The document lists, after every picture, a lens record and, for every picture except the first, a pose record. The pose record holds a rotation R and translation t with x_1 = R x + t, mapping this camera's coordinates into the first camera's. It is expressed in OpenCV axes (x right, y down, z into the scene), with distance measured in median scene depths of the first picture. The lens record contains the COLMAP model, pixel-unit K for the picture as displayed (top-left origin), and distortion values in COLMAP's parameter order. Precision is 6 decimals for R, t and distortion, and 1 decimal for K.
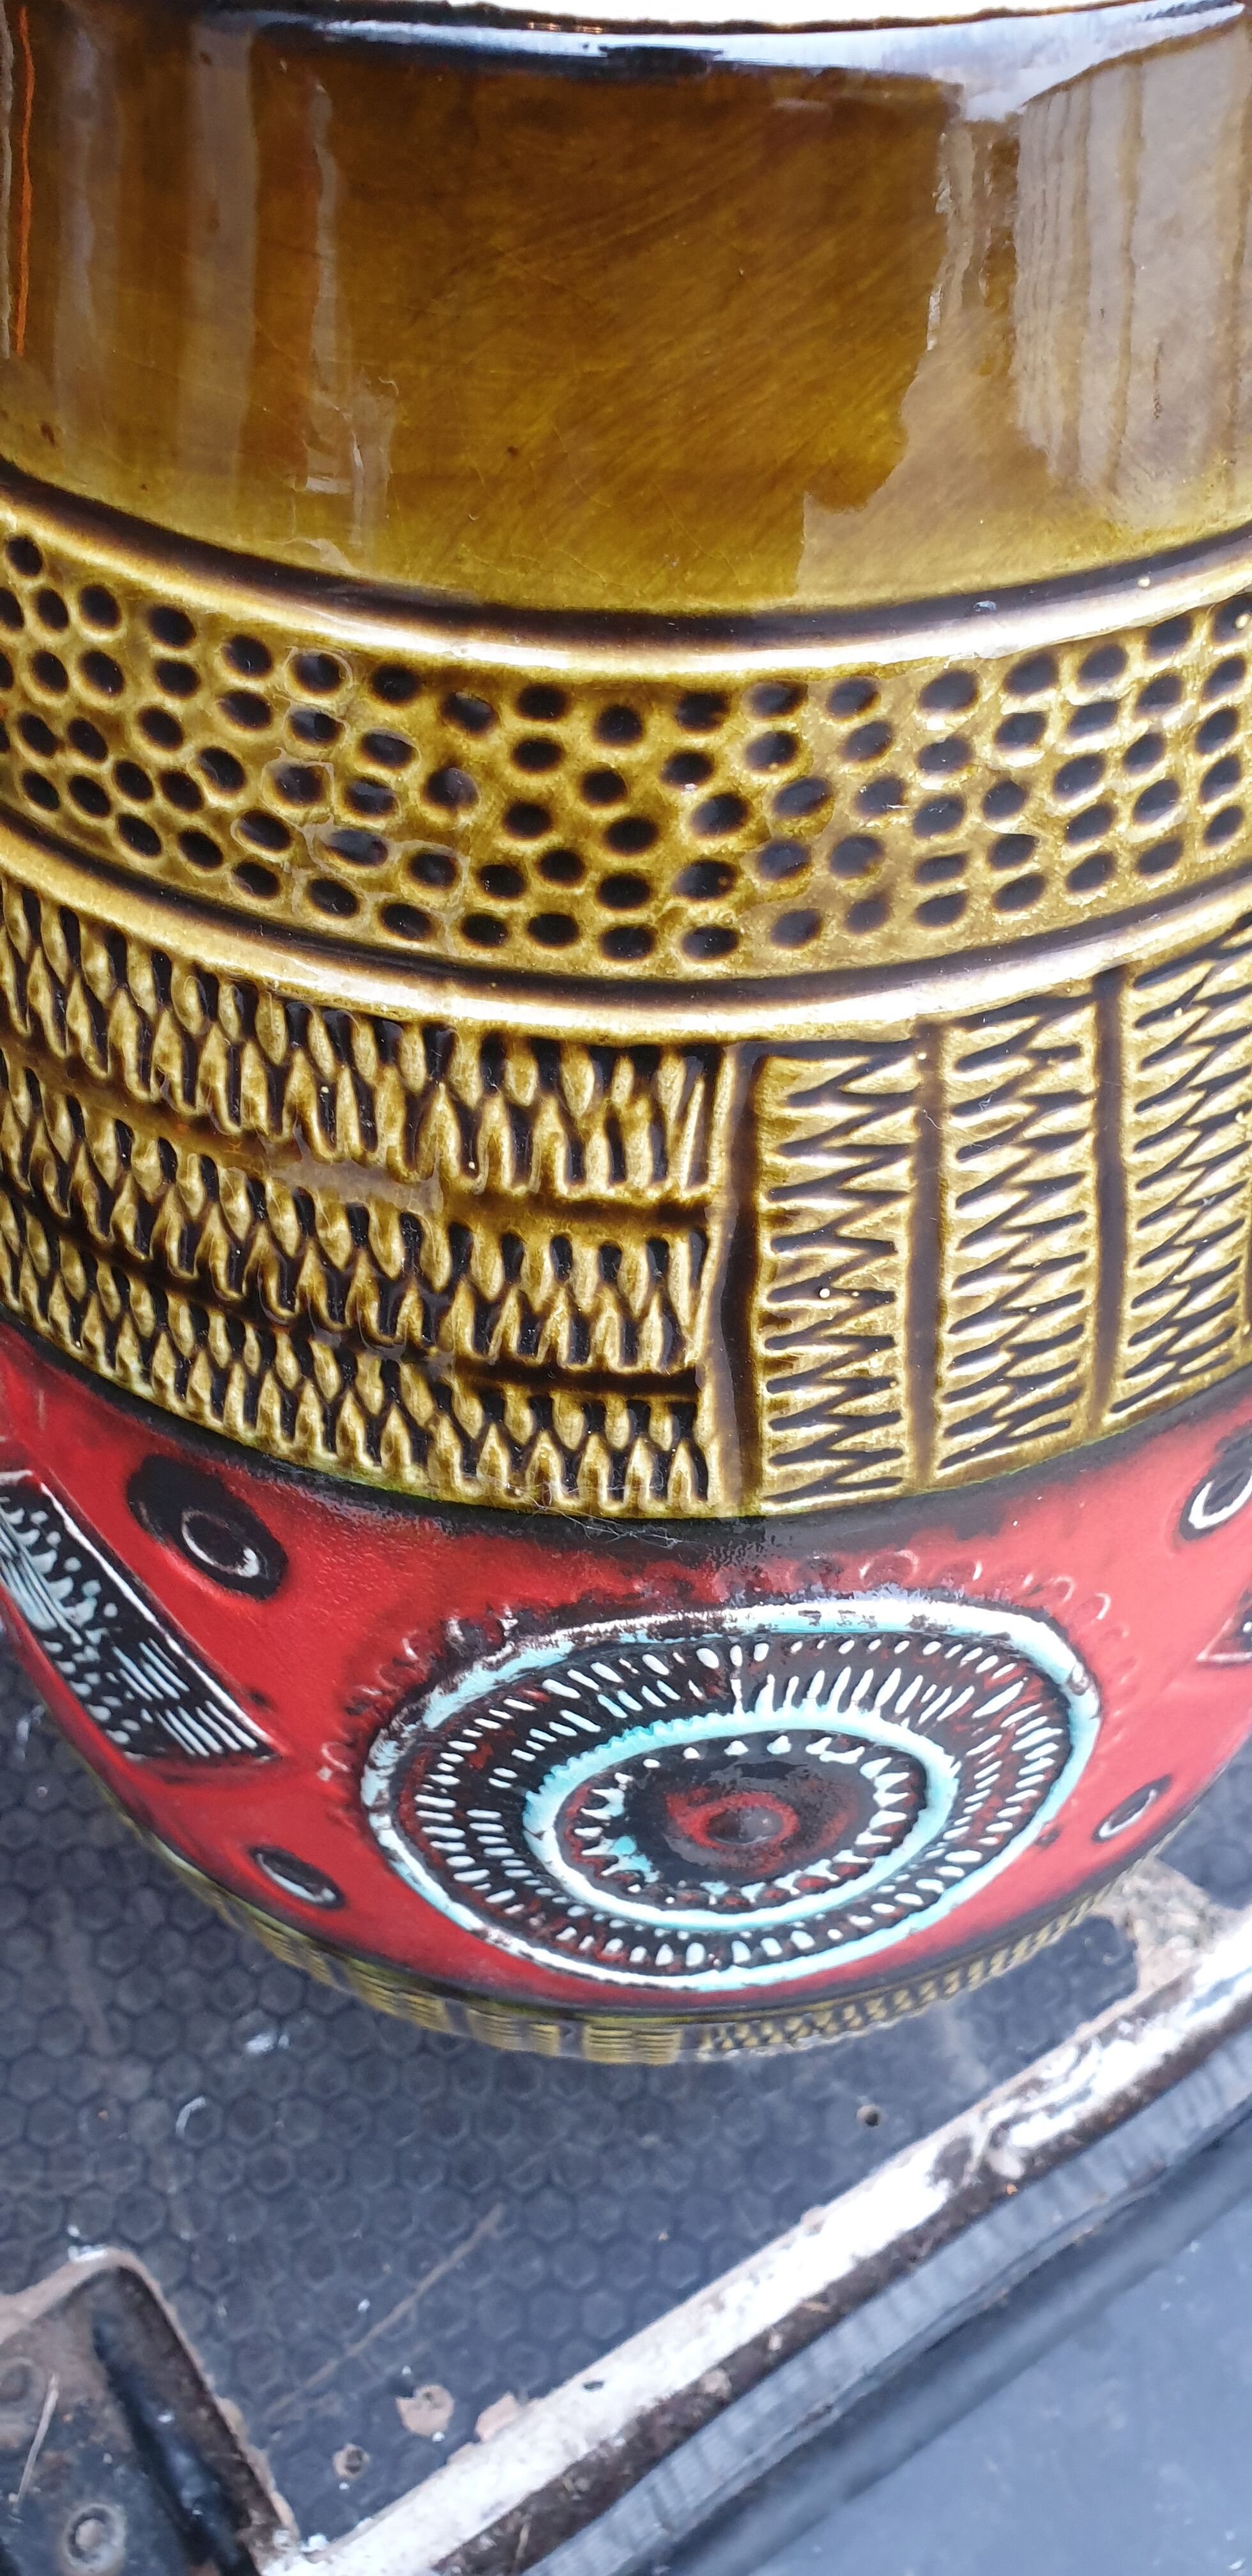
lens RADIAL K [[2050.1, 0, 626.0], [0, 2050.1, 1288.0], [0, 0, 1]] dist [0.042539, -0.007138]
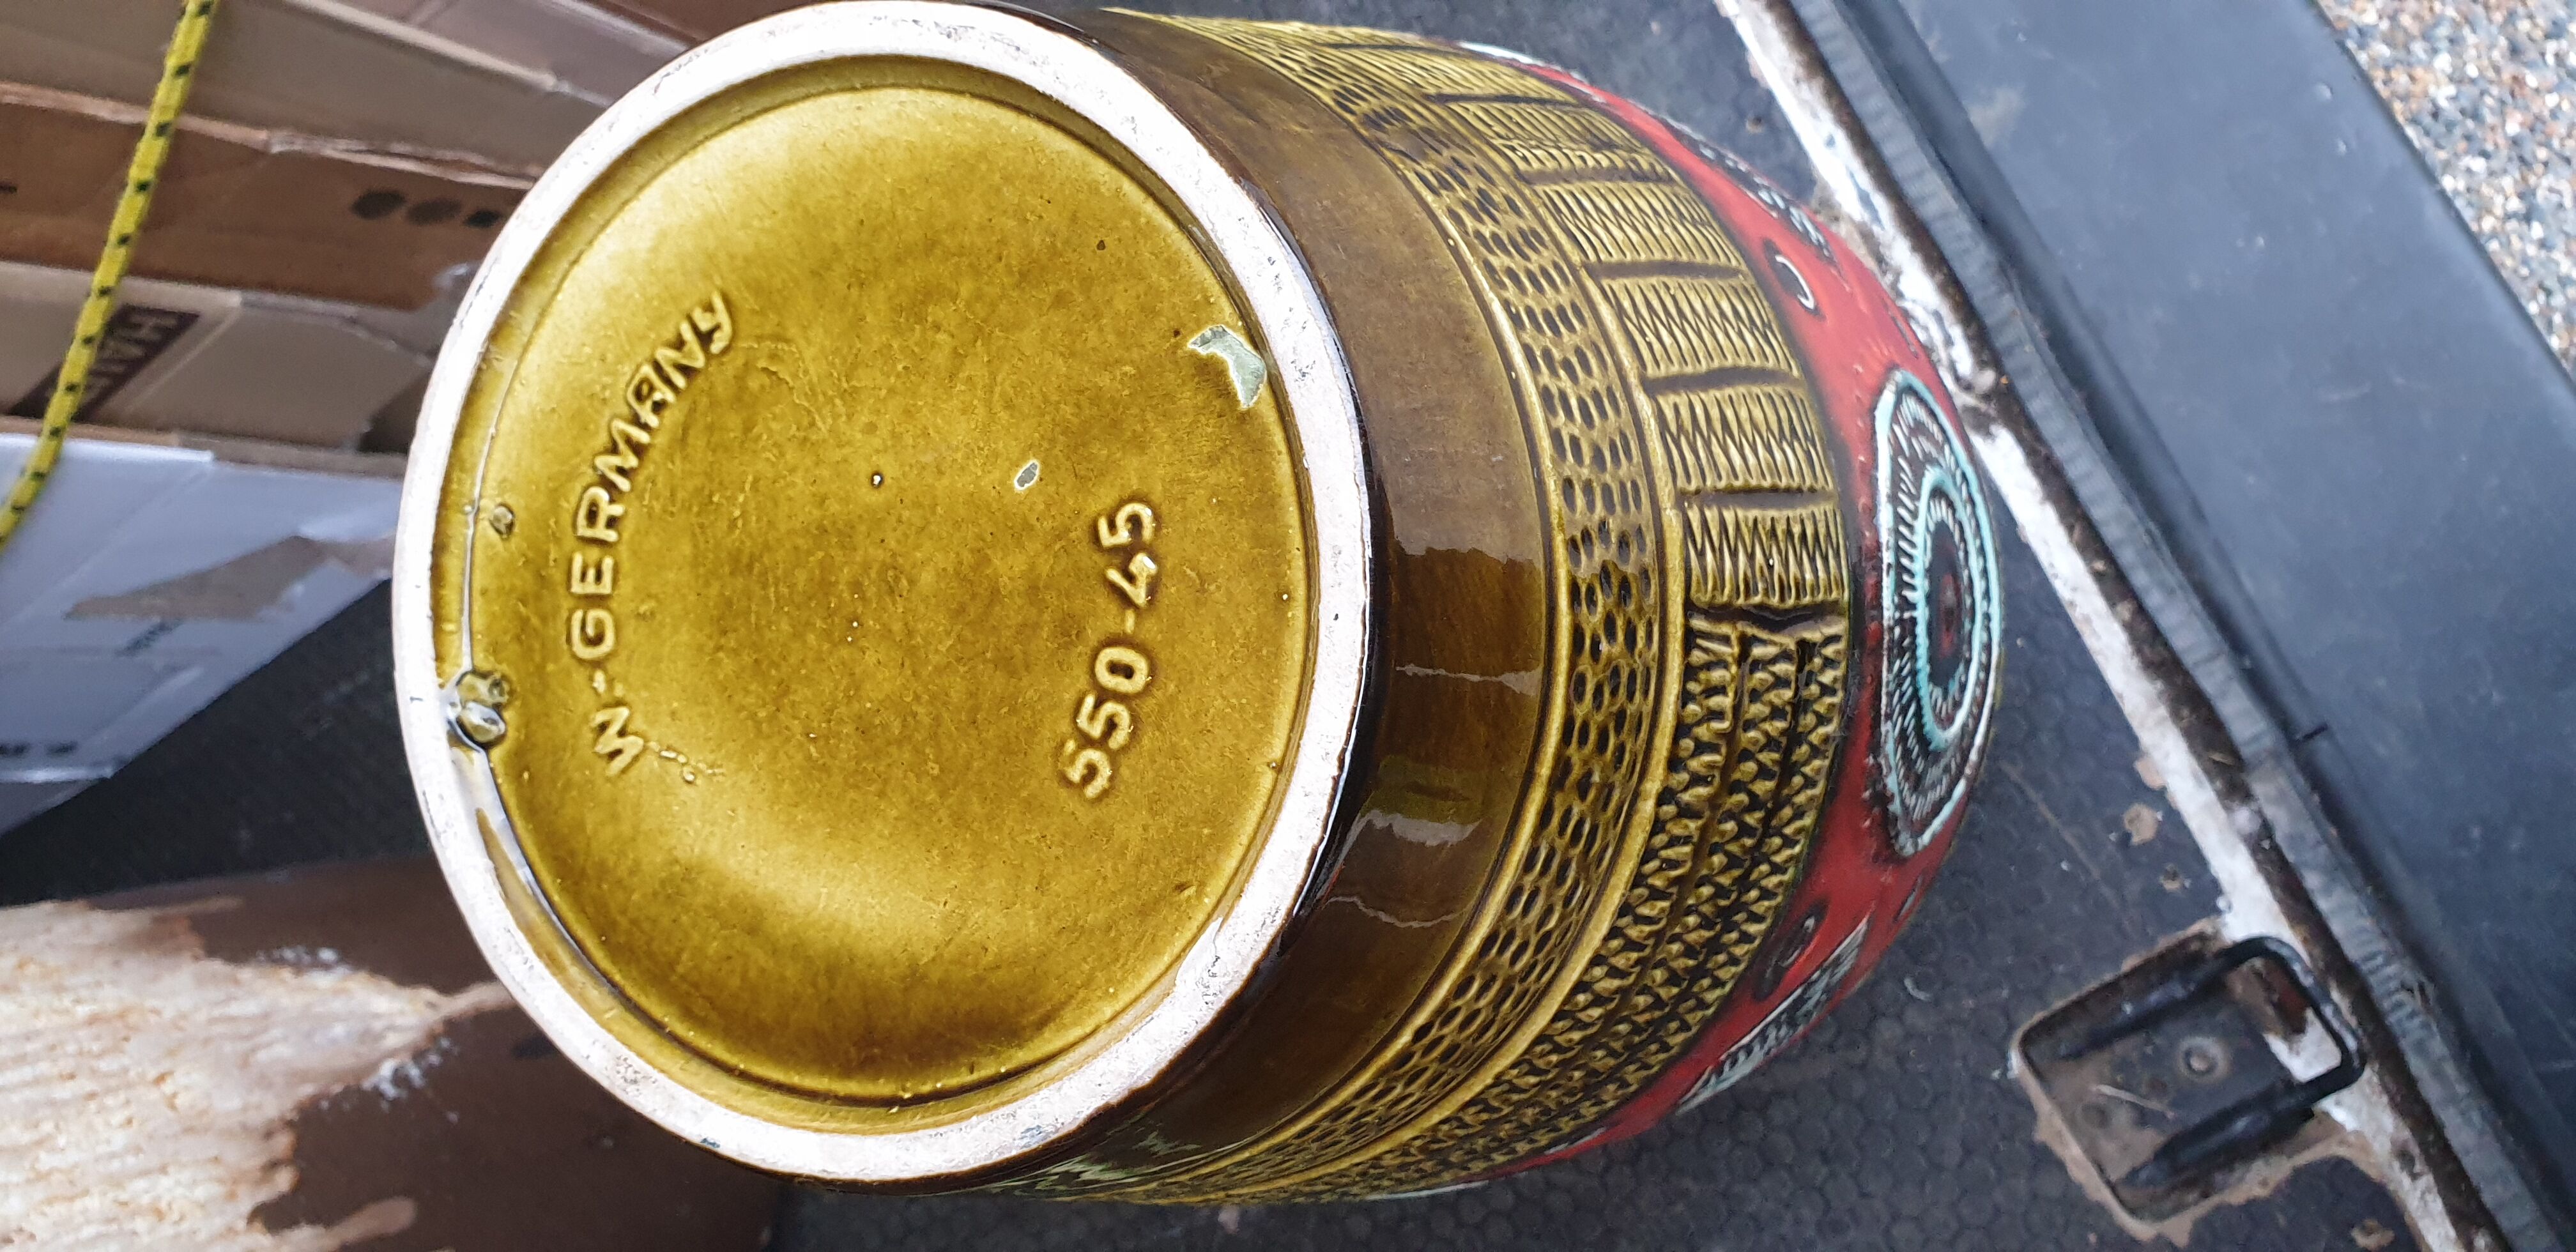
lens RADIAL K [[2063.1, 0, 1288.0], [0, 2063.1, 626.0], [0, 0, 1]] dist [0.037008, 0.000847]
pose [[0.065094, -0.997726, -0.017471, 0.022554], [0.974030, 0.059724, 0.218399, -0.319954], [-0.216859, -0.031234, 0.975703, -0.226609]]
